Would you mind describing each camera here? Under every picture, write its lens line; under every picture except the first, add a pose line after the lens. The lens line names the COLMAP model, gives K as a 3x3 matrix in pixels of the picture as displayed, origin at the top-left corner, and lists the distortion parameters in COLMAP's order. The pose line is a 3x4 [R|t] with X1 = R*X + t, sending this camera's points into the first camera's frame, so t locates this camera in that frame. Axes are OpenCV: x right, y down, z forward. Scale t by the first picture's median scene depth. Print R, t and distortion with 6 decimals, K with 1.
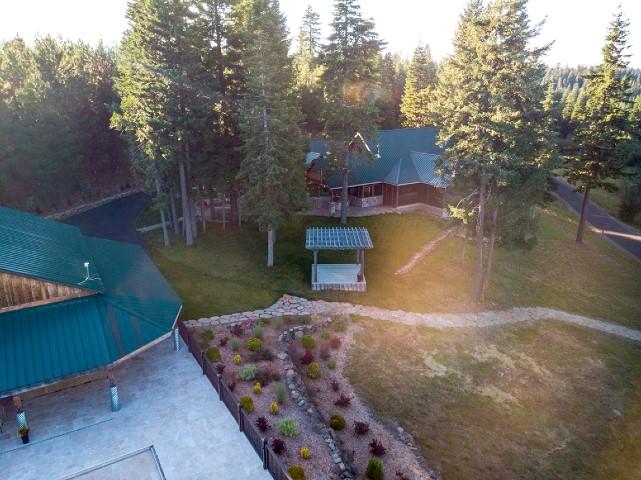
lens RADIAL K [[473.1, 0, 324.0], [0, 473.1, 236.0], [0, 0, 1]] dist [-0.011507, 0.005842]
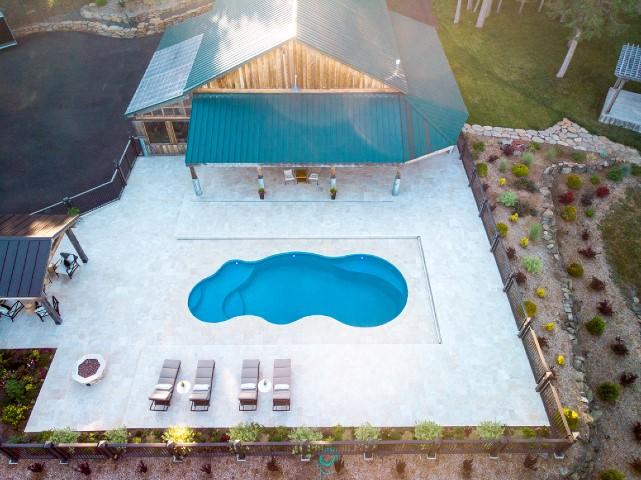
lens RADIAL K [[473.1, 0, 324.0], [0, 473.1, 236.0], [0, 0, 1]] dist [-0.011507, 0.005842]
pose [[0.851058, 0.376467, -0.366023, -0.094955], [-0.155846, 0.846789, 0.508586, -0.125640], [0.501410, -0.375793, 0.779338, -0.087872]]
